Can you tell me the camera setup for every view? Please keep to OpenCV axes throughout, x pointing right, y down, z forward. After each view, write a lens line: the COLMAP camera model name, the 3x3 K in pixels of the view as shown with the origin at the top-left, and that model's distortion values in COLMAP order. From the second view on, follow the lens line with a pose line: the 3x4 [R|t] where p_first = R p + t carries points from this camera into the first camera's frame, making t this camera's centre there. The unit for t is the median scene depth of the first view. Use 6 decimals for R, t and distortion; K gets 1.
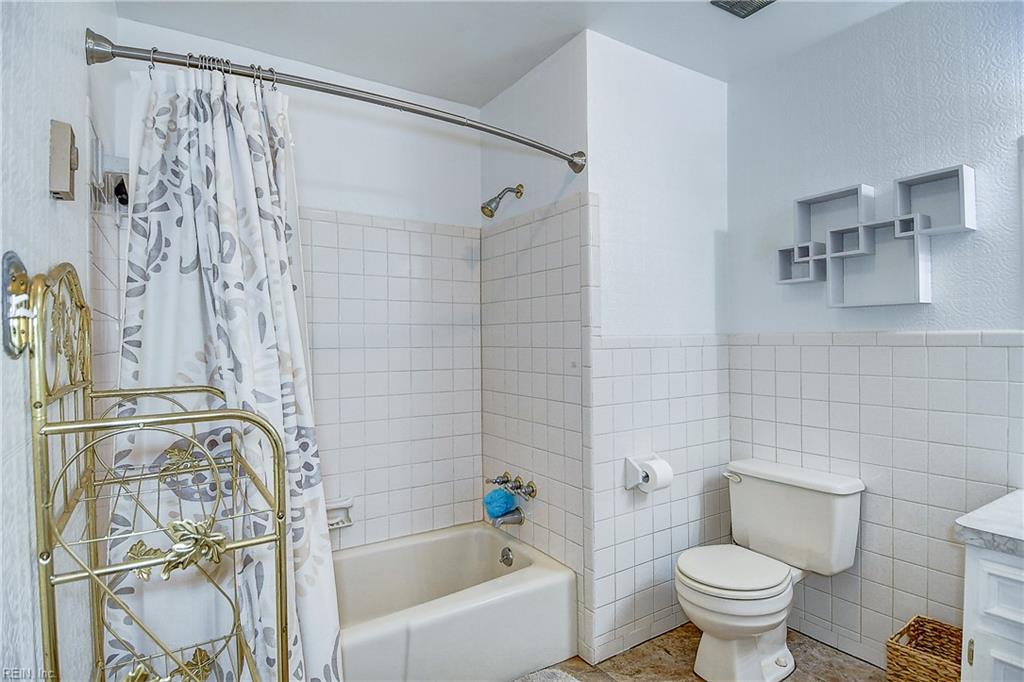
lens RADIAL K [[539.2, 0, 511.3], [0, 539.2, 343.8], [0, 0, 1]] dist [0.003131, 0.000103]
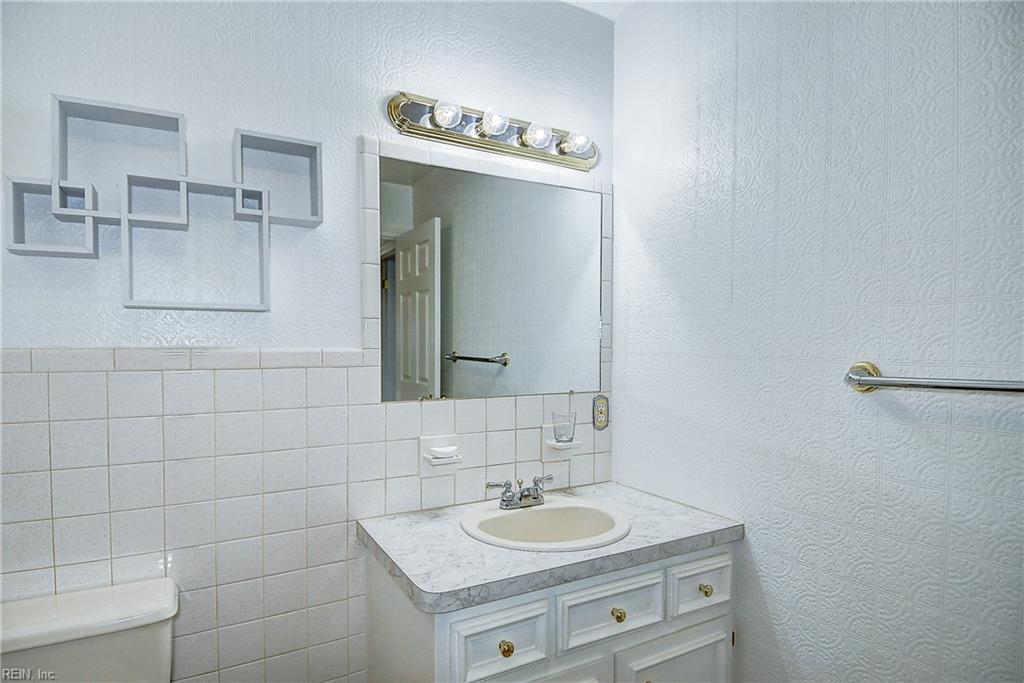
lens RADIAL K [[539.2, 0, 499.9], [0, 539.2, 365.9], [0, 0, 1]] dist [0.003131, 0.000103]
pose [[0.079352, -0.013518, 0.996755, 0.041530], [0.012663, 0.999841, 0.012552, -0.003490], [-0.996766, 0.011626, 0.079511, 0.603285]]
